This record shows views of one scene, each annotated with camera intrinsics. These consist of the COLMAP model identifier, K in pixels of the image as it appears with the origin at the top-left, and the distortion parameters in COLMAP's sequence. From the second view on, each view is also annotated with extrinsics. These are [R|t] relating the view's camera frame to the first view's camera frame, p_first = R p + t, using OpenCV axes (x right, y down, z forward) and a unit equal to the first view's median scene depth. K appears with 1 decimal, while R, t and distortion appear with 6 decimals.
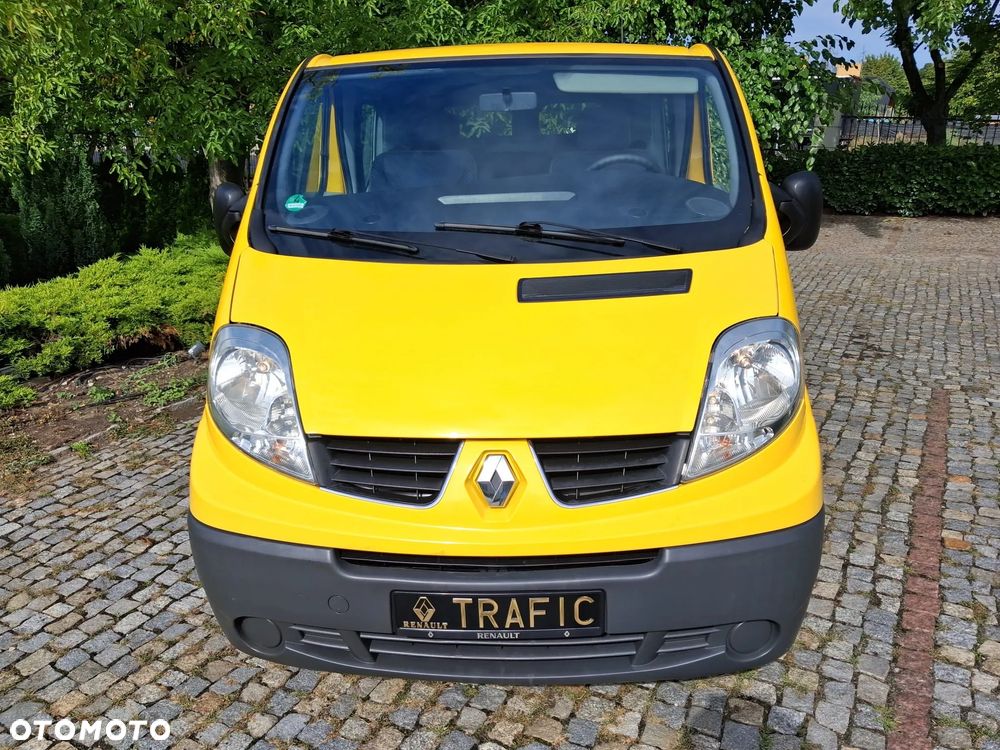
lens RADIAL K [[804.8, 0, 502.9], [0, 804.8, 382.9], [0, 0, 1]] dist [0.015370, -0.030491]
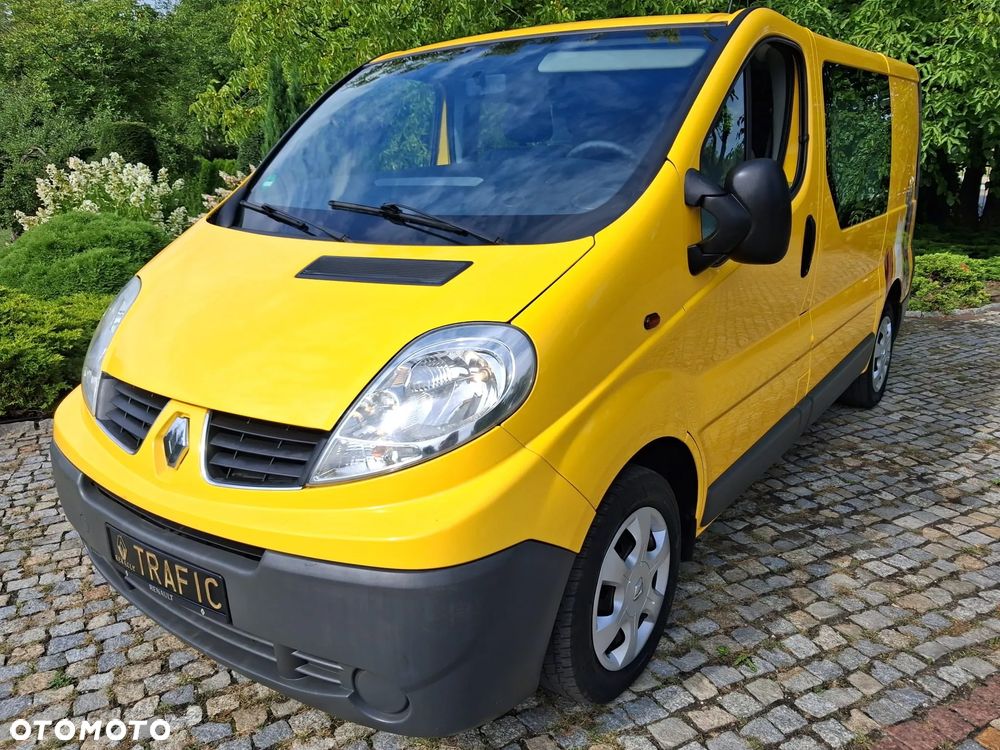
lens RADIAL K [[804.8, 0, 494.0], [0, 804.8, 368.8], [0, 0, 1]] dist [0.015370, -0.030491]
pose [[0.822960, 0.148402, -0.548373, 0.736797], [-0.170797, 0.985252, 0.010312, -0.040591], [0.541816, 0.085174, 0.836170, 0.304063]]
